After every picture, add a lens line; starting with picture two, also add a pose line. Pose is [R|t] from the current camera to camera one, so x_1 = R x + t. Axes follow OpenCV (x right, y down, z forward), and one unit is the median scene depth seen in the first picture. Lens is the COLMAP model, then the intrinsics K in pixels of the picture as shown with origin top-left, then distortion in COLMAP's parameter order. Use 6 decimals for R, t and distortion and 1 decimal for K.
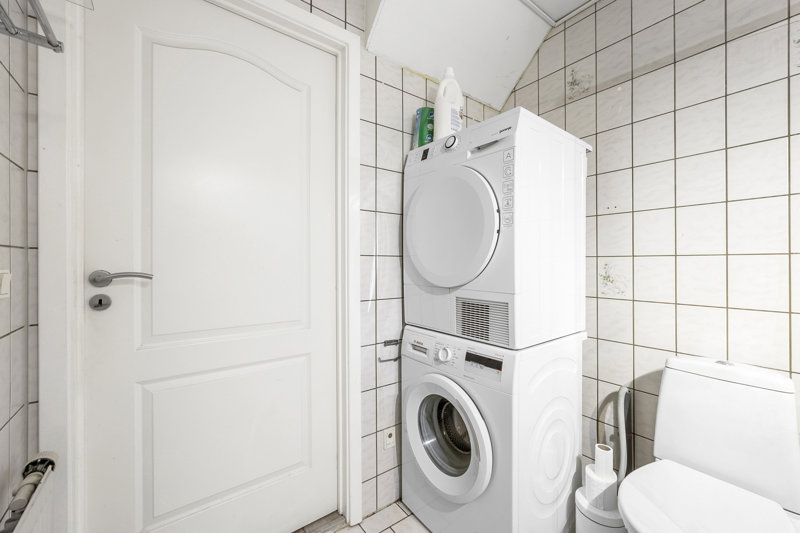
lens RADIAL K [[321.5, 0, 399.7], [0, 321.5, 264.0], [0, 0, 1]] dist [-0.000141, 0.000350]
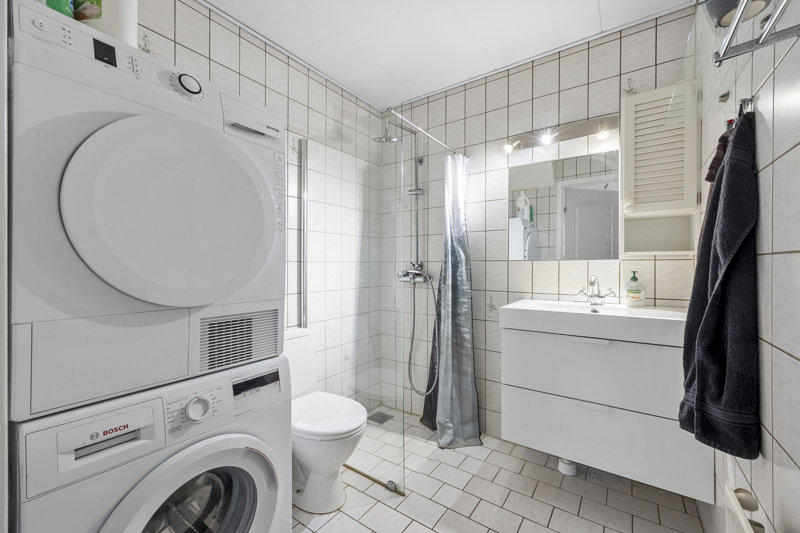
lens RADIAL K [[321.5, 0, 400.9], [0, 321.5, 264.7], [0, 0, 1]] dist [-0.000141, 0.000350]
pose [[-0.300383, 0.000256, 0.953819, -0.650040], [-0.000011, 1.000000, -0.000272, -0.012798], [-0.953819, -0.000093, -0.300383, 0.859507]]
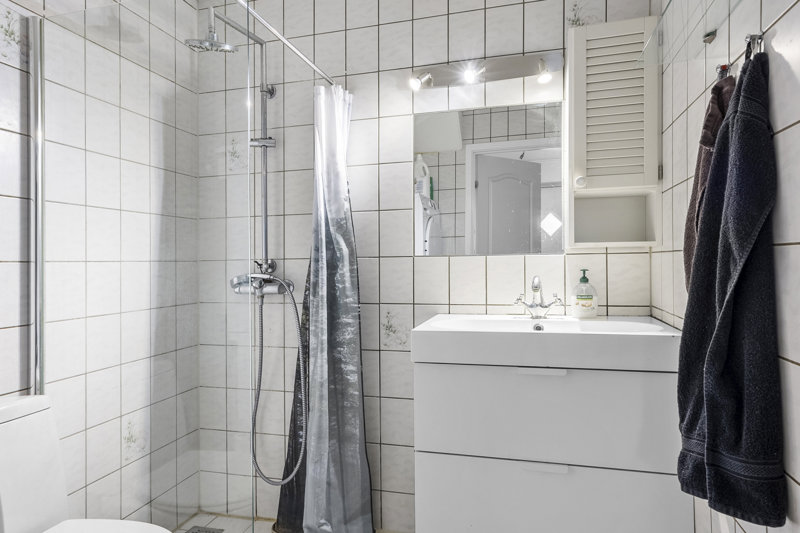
lens RADIAL K [[483.8, 0, 398.9], [0, 483.8, 255.1], [0, 0, 1]] dist [0.015763, 0.007545]
pose [[-0.611475, 0.020238, 0.791005, -0.557247], [0.013074, 0.999795, -0.015473, -0.013339], [-0.791155, 0.000880, -0.611614, 0.866780]]
